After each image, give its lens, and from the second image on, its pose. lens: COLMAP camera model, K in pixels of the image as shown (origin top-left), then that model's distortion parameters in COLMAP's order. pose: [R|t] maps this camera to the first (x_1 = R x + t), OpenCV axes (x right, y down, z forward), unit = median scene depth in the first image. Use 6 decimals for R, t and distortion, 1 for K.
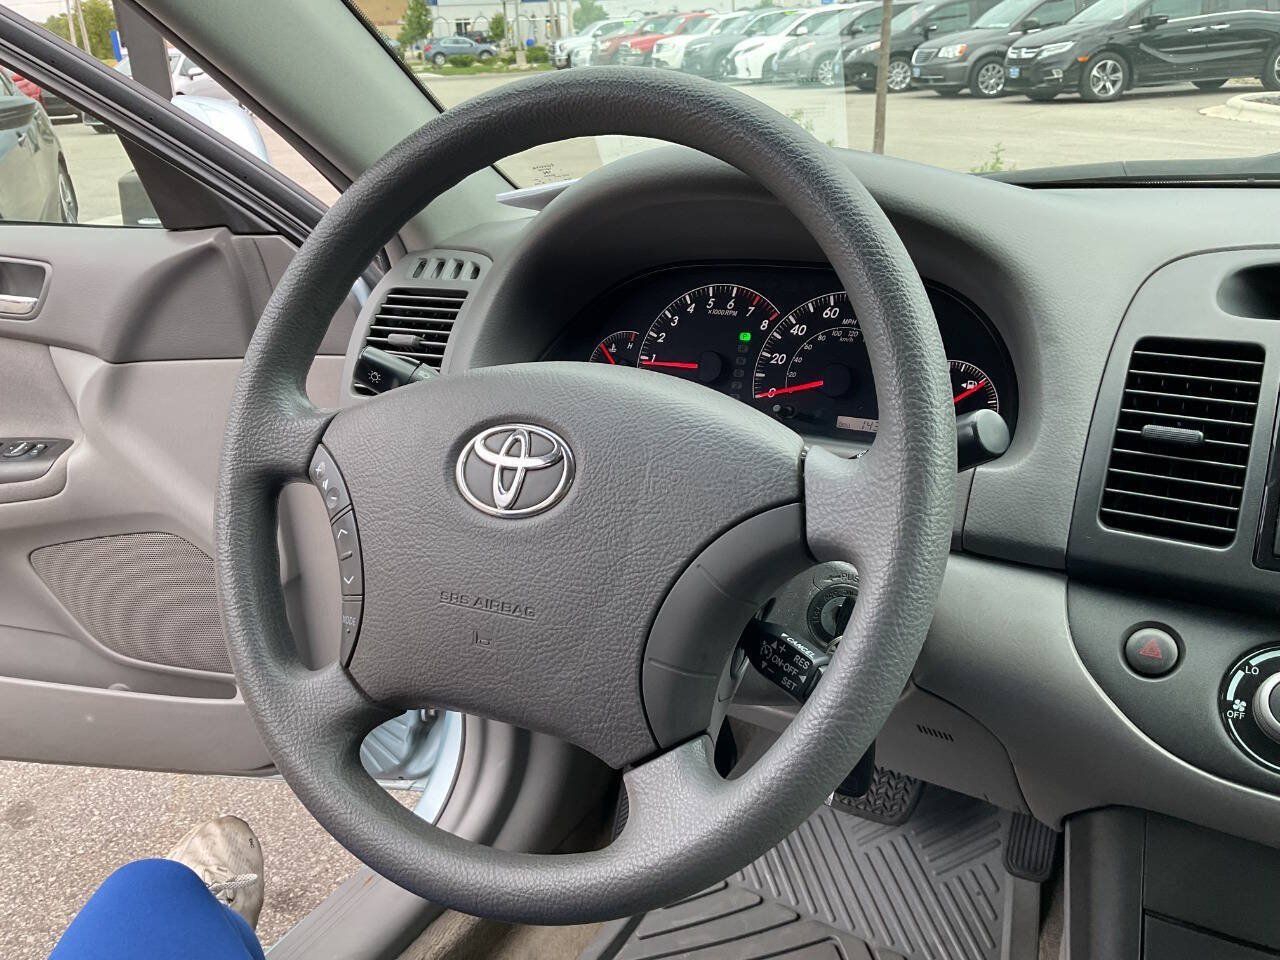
lens RADIAL K [[1050.5, 0, 643.5], [0, 1050.5, 486.9], [0, 0, 1]] dist [0.061765, -0.103961]
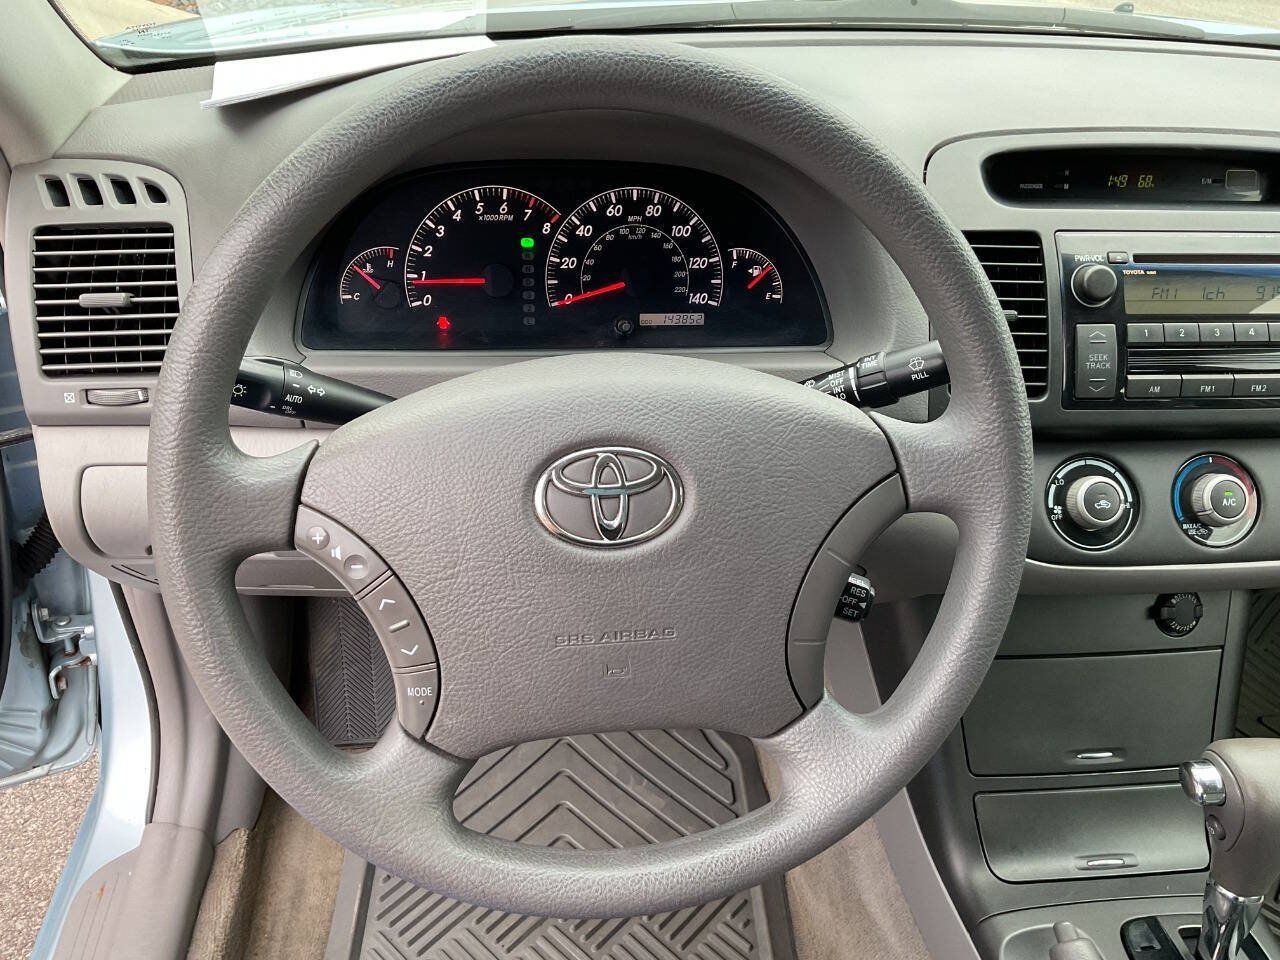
lens RADIAL K [[1050.5, 0, 643.5], [0, 1050.5, 486.9], [0, 0, 1]] dist [0.061765, -0.103961]
pose [[0.819195, -0.262628, 0.509849, -0.371930], [0.139541, 0.953547, 0.266975, -0.175908], [-0.556281, -0.147559, 0.817788, 0.127864]]
